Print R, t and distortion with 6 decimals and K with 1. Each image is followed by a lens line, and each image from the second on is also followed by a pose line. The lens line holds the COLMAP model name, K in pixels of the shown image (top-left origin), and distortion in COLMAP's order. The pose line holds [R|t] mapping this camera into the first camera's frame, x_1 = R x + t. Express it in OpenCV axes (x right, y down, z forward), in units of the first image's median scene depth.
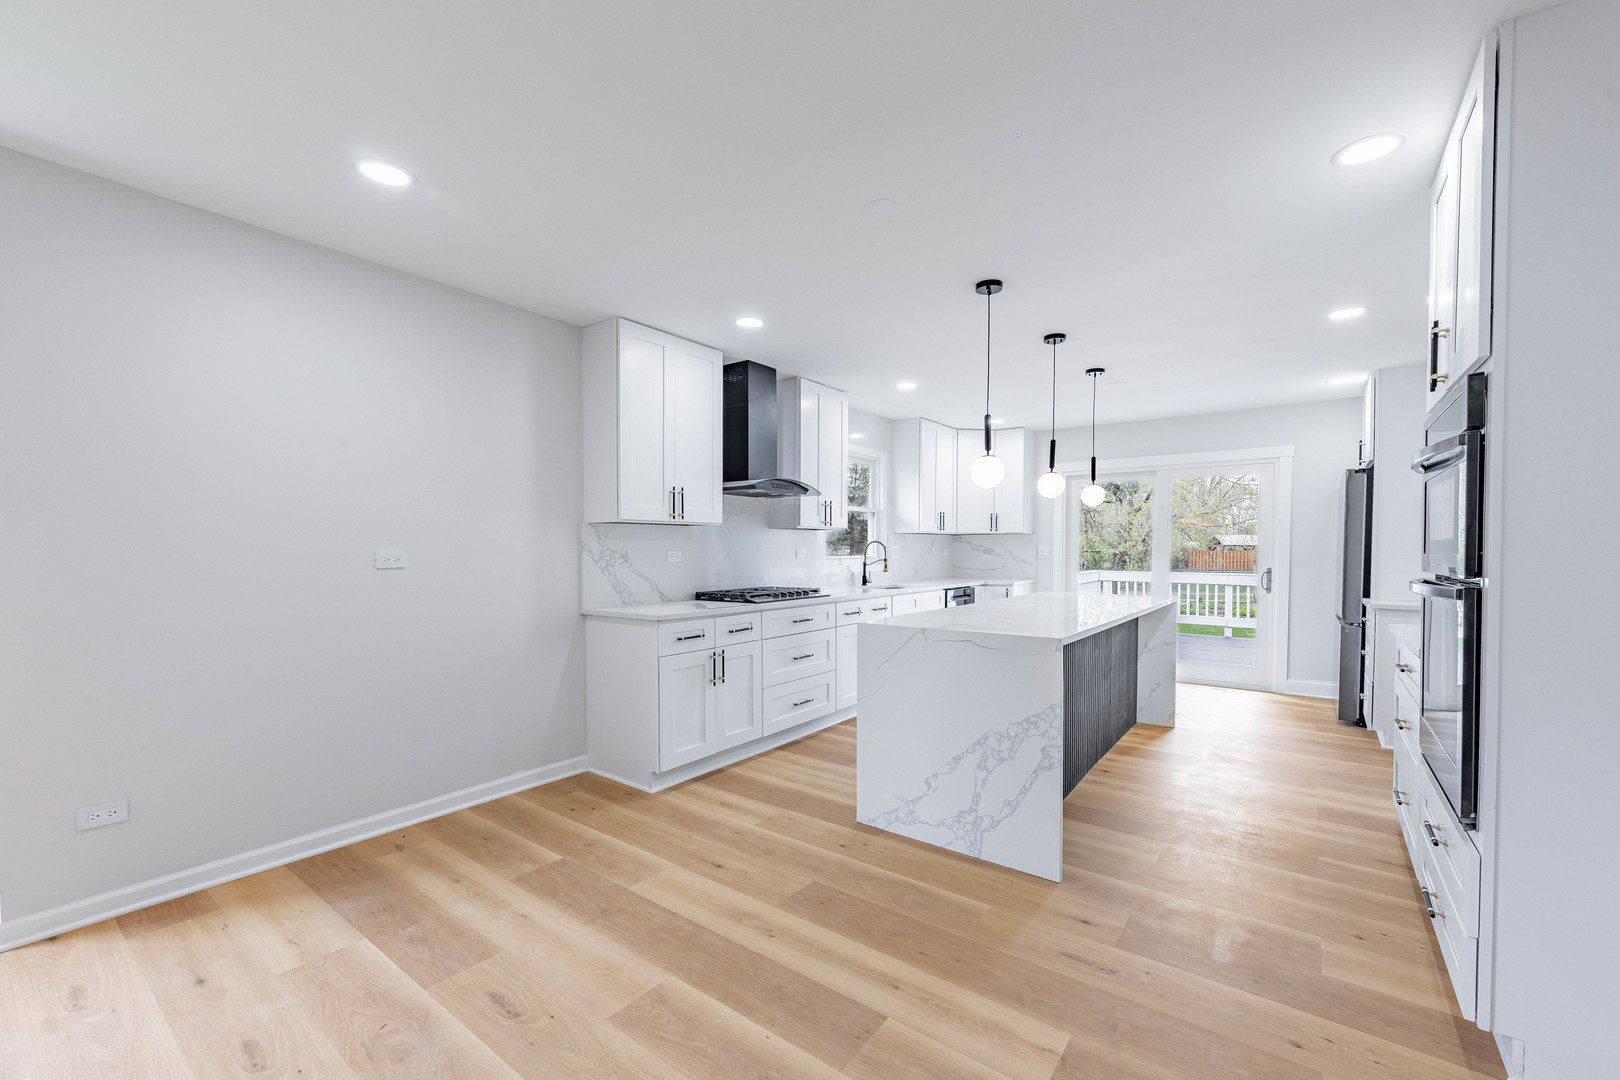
lens RADIAL K [[658.1, 0, 810.4], [0, 658.1, 565.8], [0, 0, 1]] dist [0.014568, -0.005340]
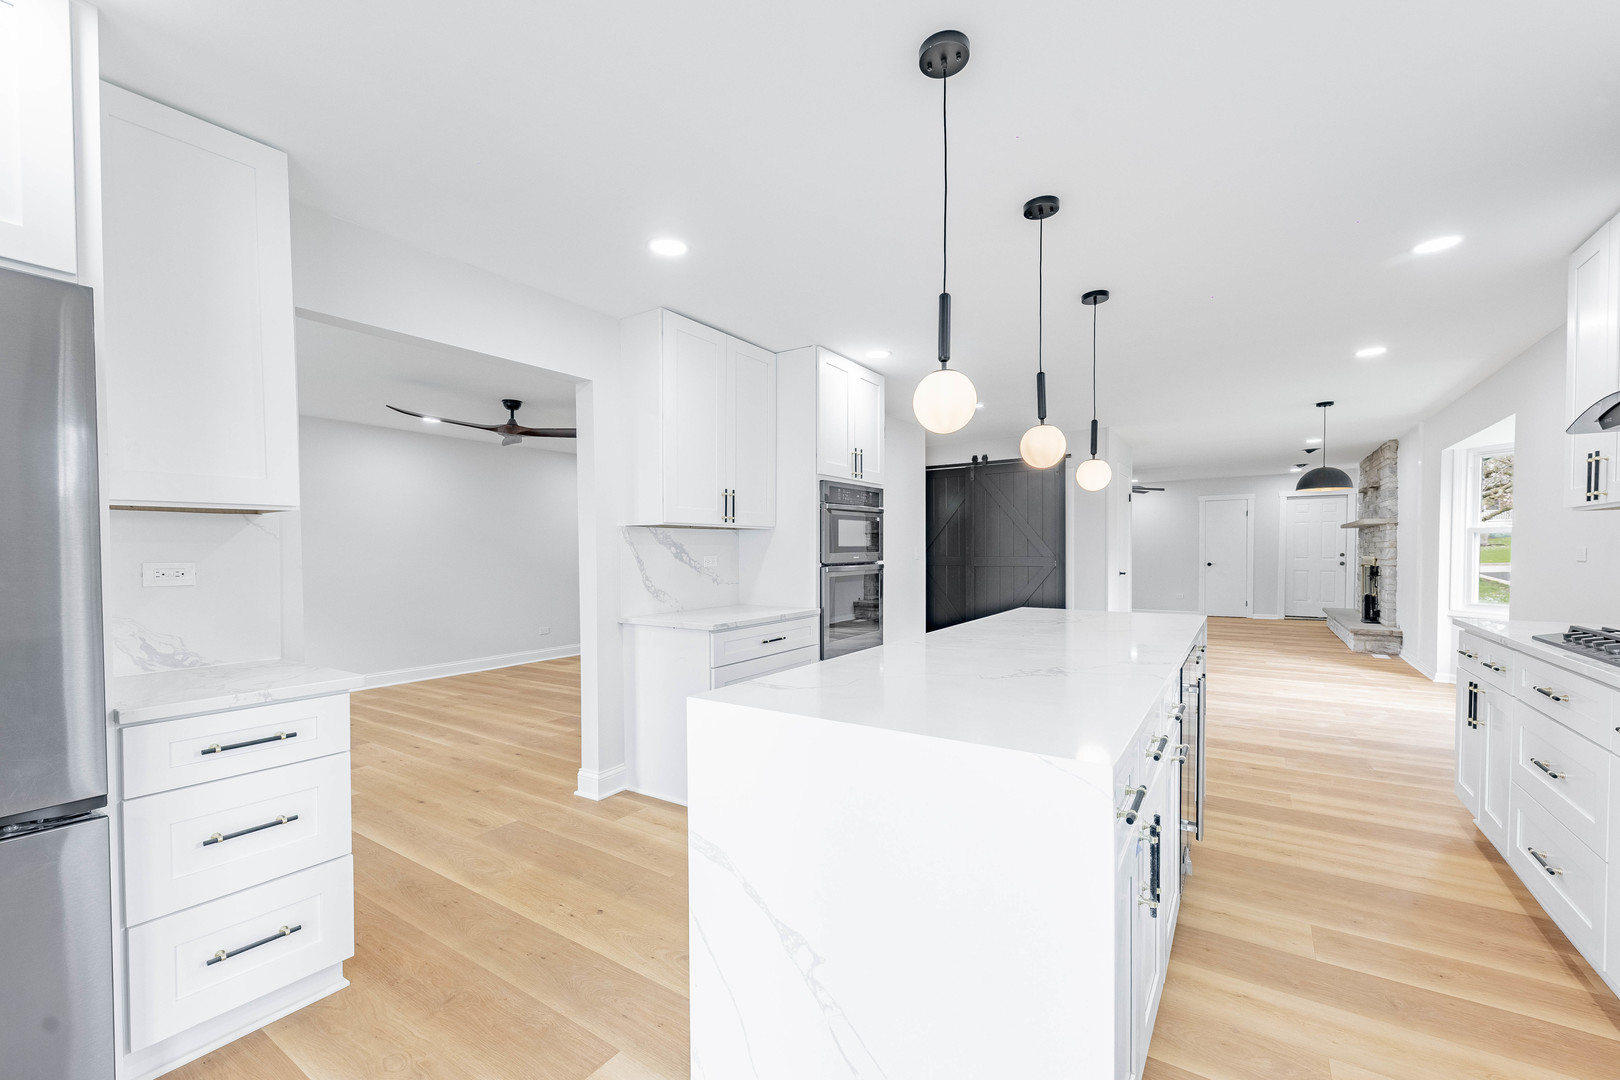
lens RADIAL K [[657.2, 0, 808.6], [0, 657.2, 564.9], [0, 0, 1]] dist [0.014011, -0.005470]
pose [[-0.998323, 0.008387, -0.057285, 0.525851], [0.005573, 0.998778, 0.049110, -0.036412], [0.057627, 0.048709, -0.997149, 1.363214]]
